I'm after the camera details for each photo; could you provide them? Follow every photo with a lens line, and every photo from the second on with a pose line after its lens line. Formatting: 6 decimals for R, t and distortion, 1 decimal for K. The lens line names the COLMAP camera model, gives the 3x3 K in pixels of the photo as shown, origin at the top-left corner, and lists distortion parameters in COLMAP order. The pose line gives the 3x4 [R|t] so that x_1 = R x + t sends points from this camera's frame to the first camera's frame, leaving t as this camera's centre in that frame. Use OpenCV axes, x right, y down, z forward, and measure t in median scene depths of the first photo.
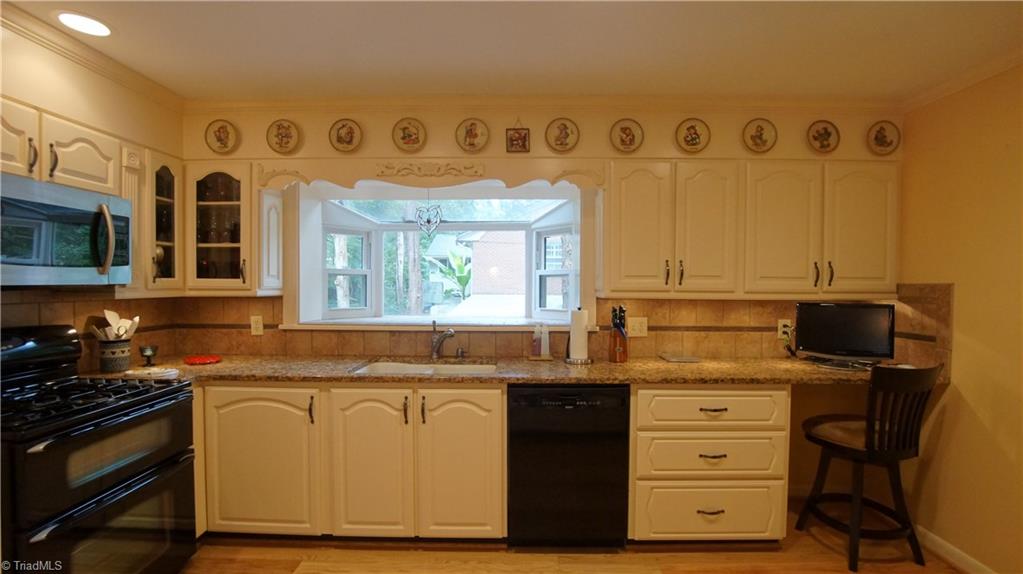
lens RADIAL K [[454.8, 0, 509.4], [0, 454.8, 292.6], [0, 0, 1]] dist [-0.029998, 0.000403]
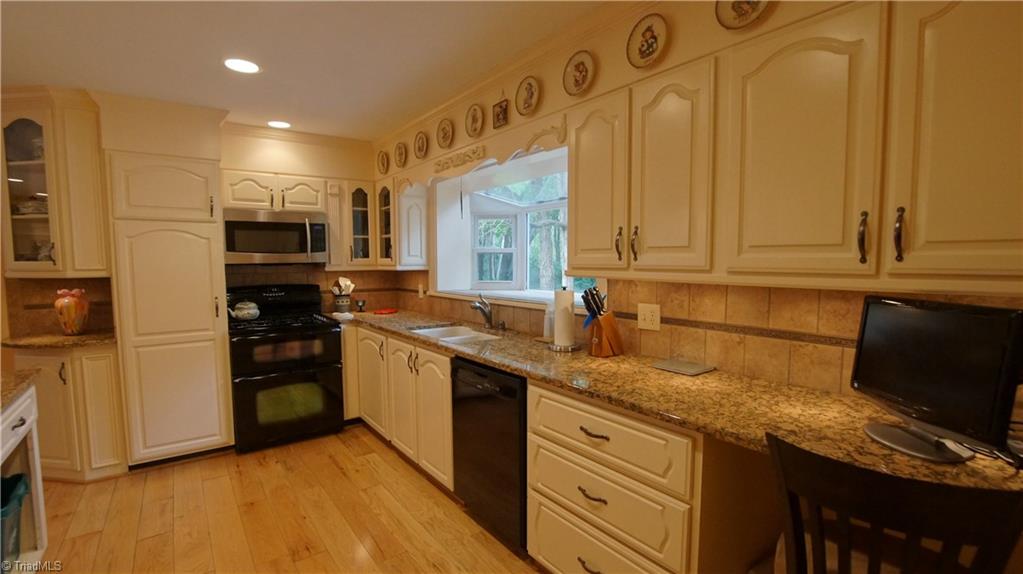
lens RADIAL K [[454.6, 0, 509.8], [0, 454.6, 294.8], [0, 0, 1]] dist [-0.027094, 0.000751]
pose [[0.613396, 0.053244, -0.787978, 0.825627], [-0.007335, 0.998066, 0.061730, -0.006025], [0.789741, -0.032085, 0.612601, 0.401901]]
